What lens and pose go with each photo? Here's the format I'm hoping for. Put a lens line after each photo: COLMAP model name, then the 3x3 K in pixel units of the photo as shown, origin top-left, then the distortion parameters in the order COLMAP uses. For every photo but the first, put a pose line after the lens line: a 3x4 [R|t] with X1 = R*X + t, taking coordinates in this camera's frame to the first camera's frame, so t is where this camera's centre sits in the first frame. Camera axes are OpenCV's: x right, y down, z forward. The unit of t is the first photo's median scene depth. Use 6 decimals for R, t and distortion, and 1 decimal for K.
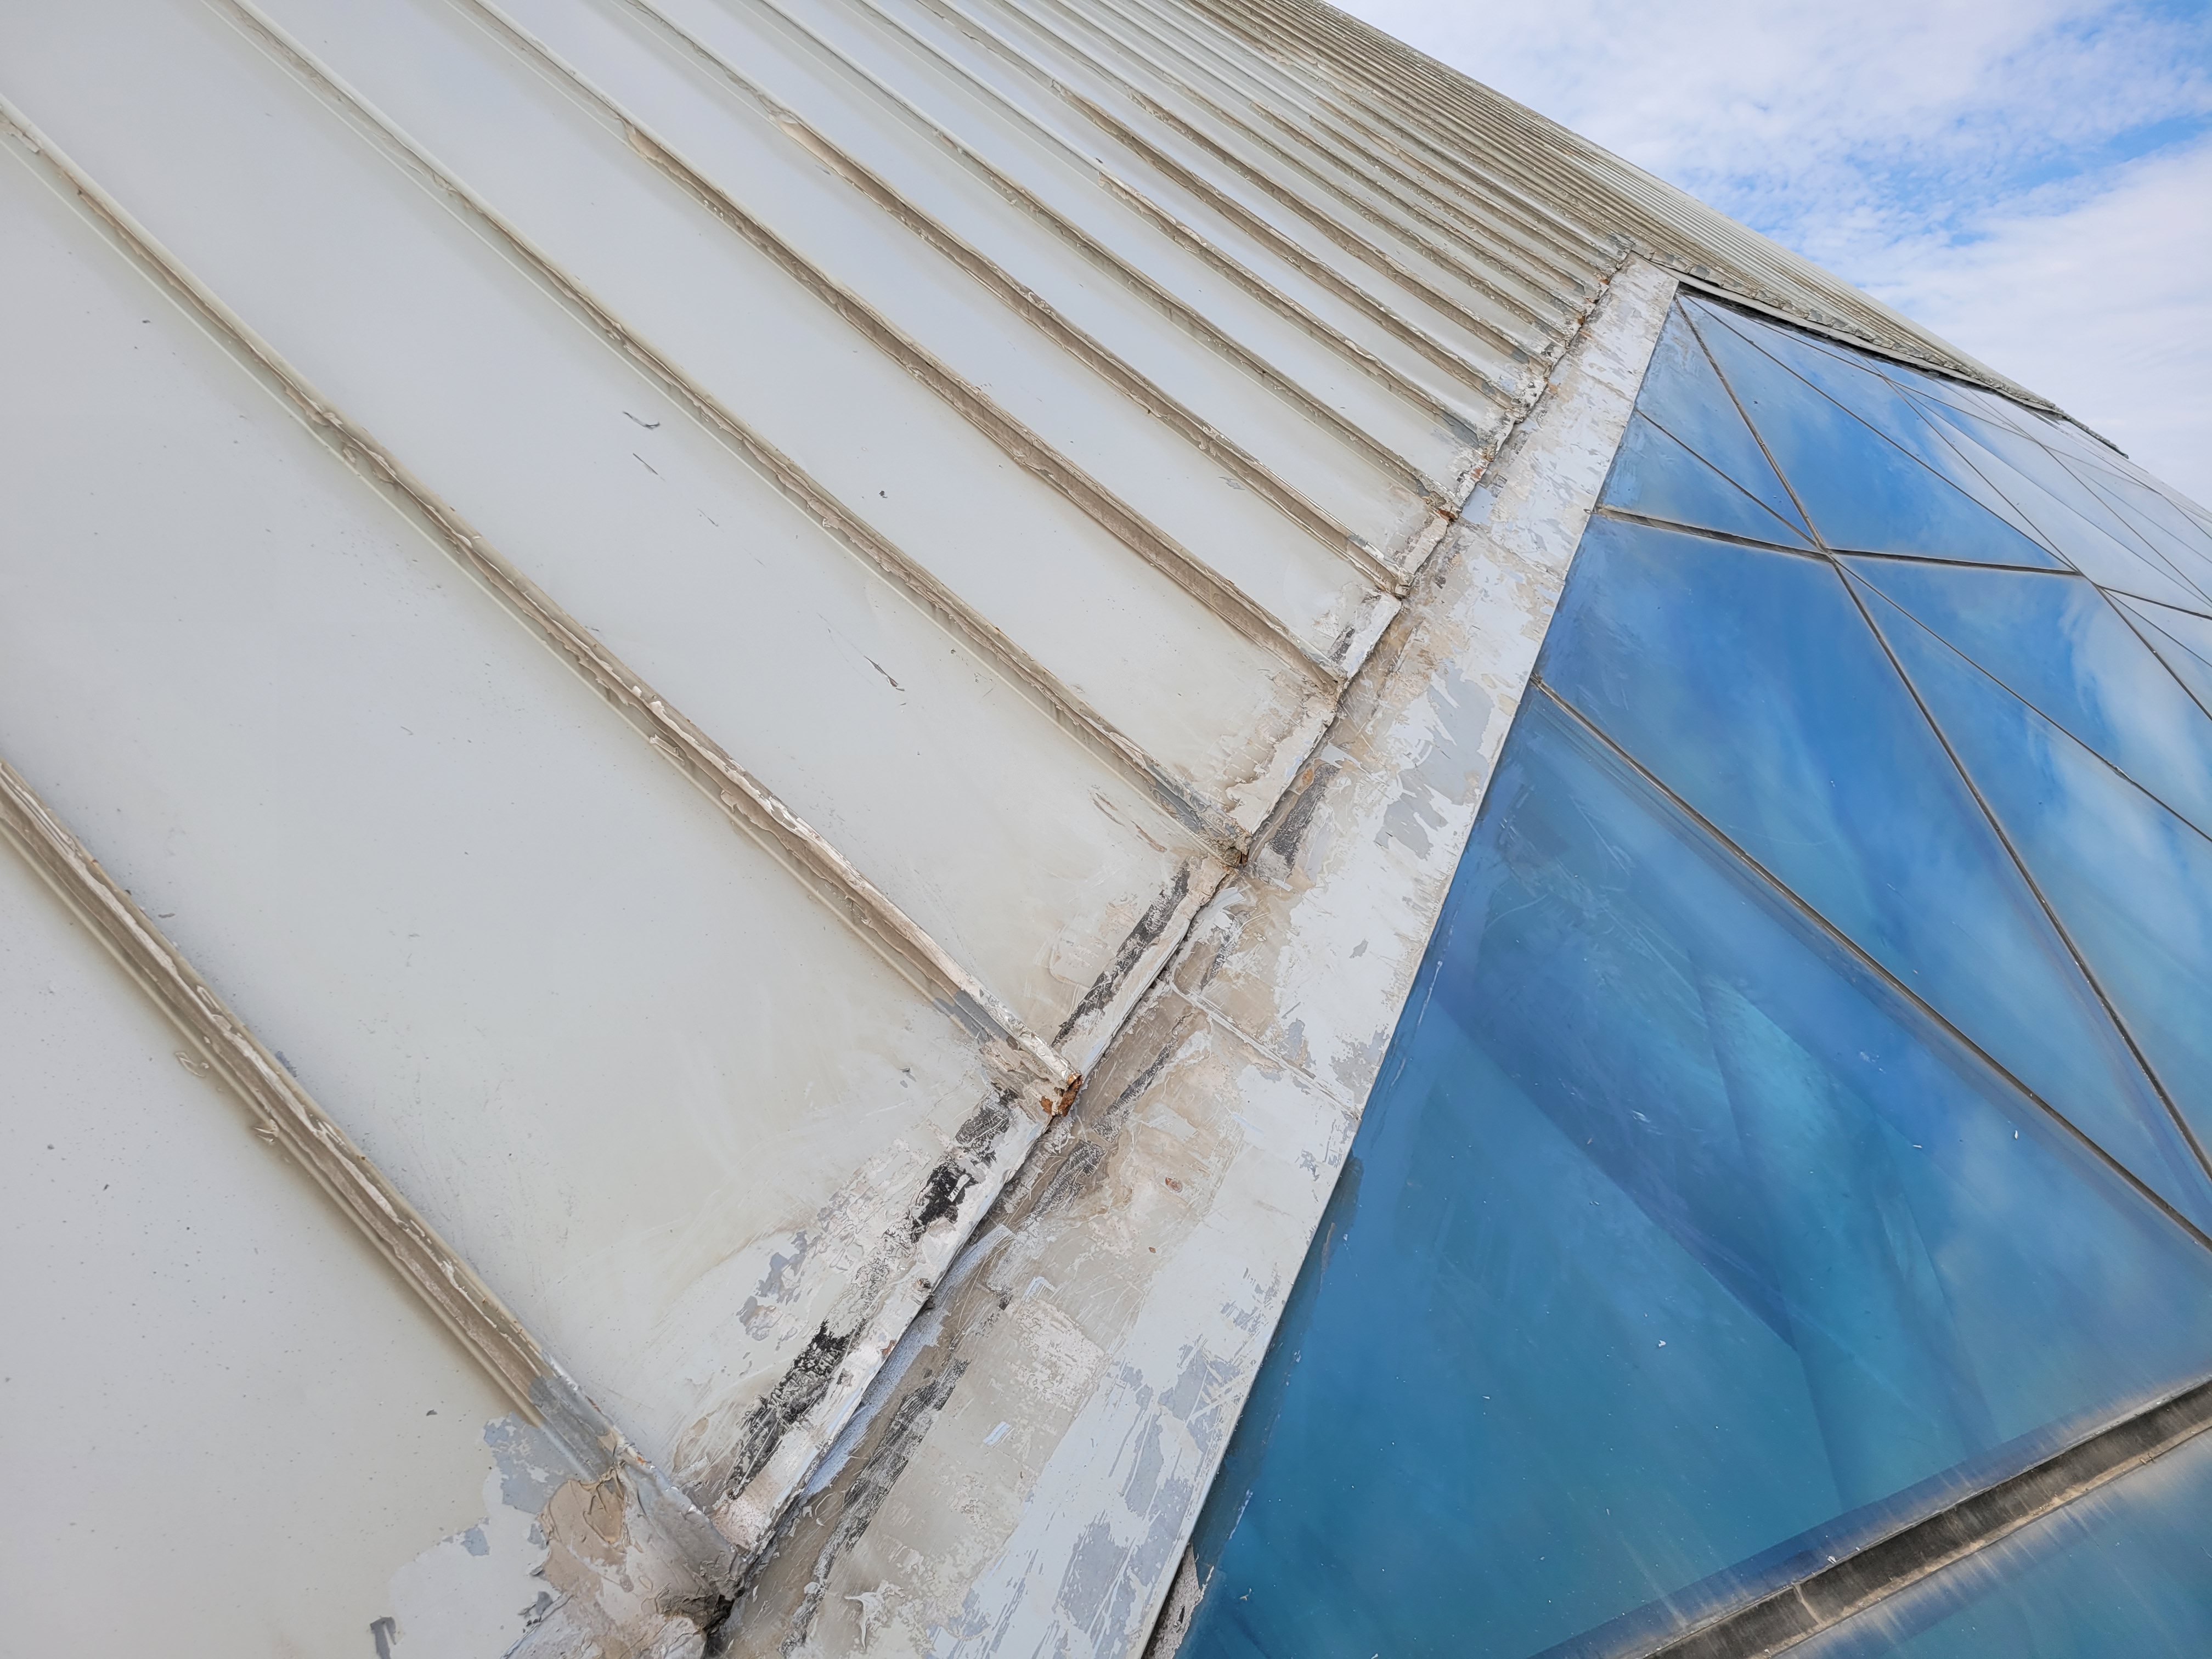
lens RADIAL K [[1666.5, 0, 1105.9], [0, 1666.5, 829.9], [0, 0, 1]] dist [0.049592, -0.047658]
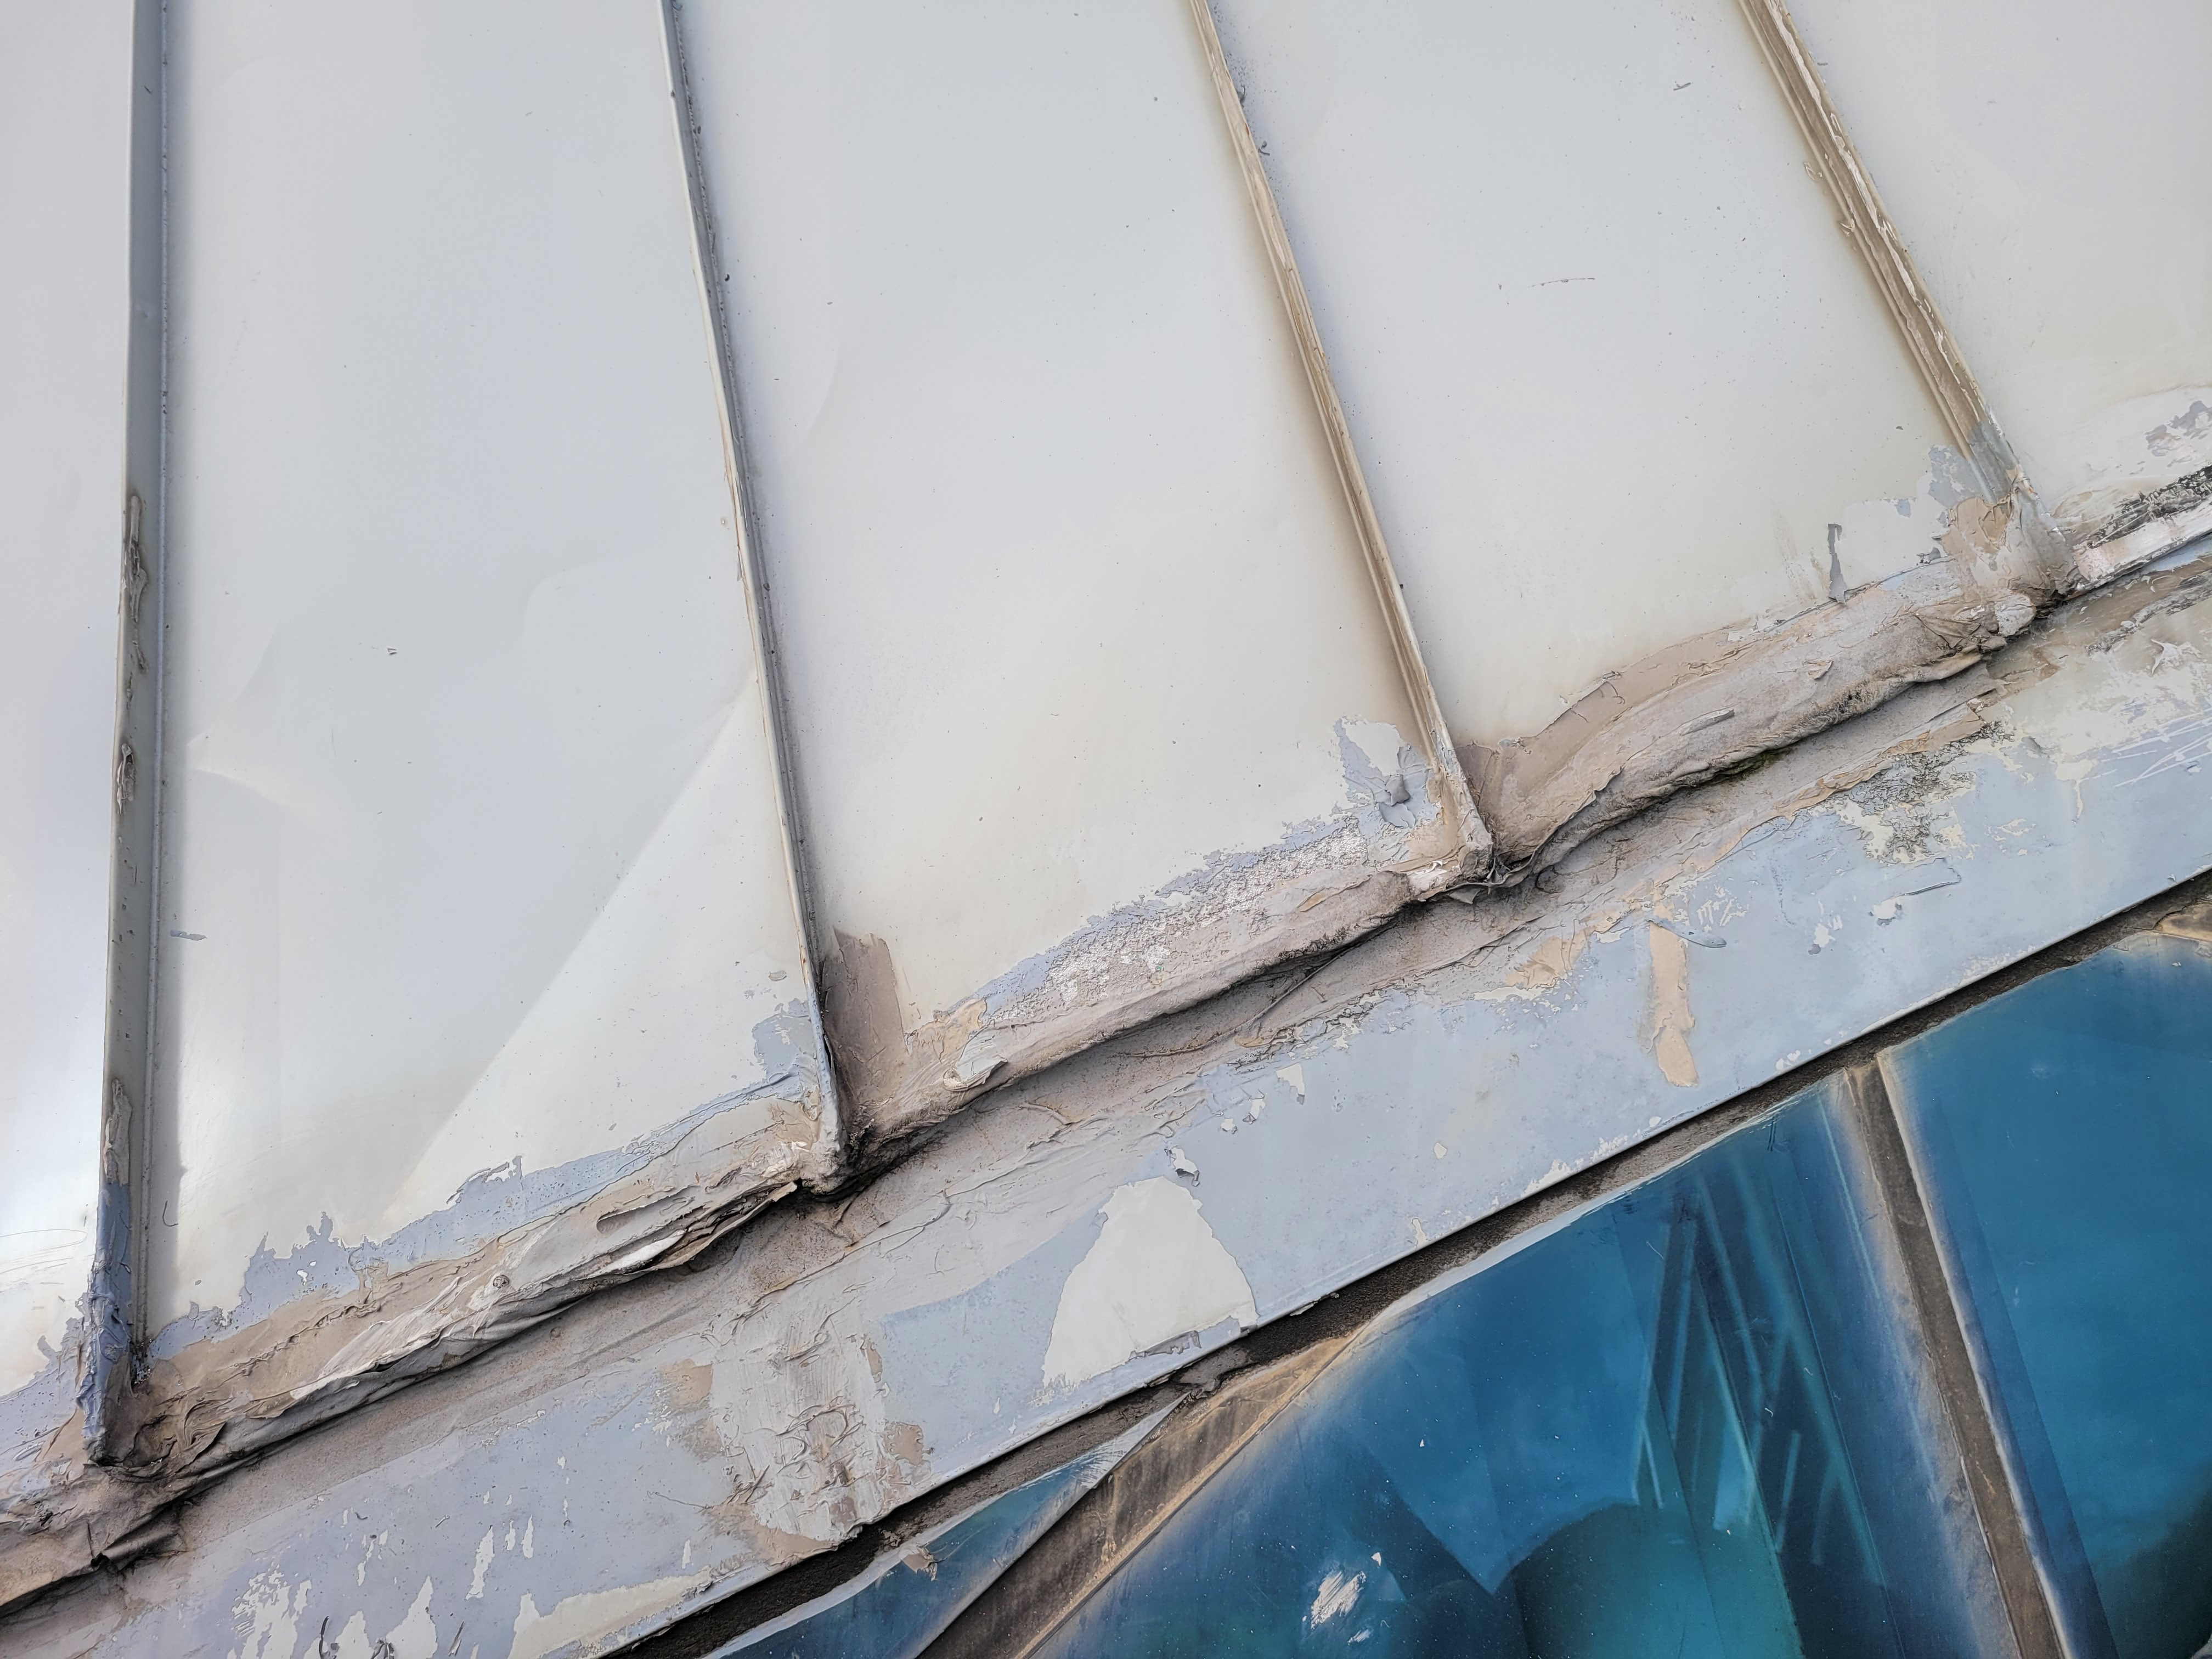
lens RADIAL K [[1666.5, 0, 1106.9], [0, 1666.5, 827.8], [0, 0, 1]] dist [0.049592, -0.047658]
pose [[0.643603, 0.379425, -0.664690, 0.262849], [-0.092290, 0.900604, 0.424729, 0.091480], [0.759775, -0.212012, 0.614649, -0.506895]]
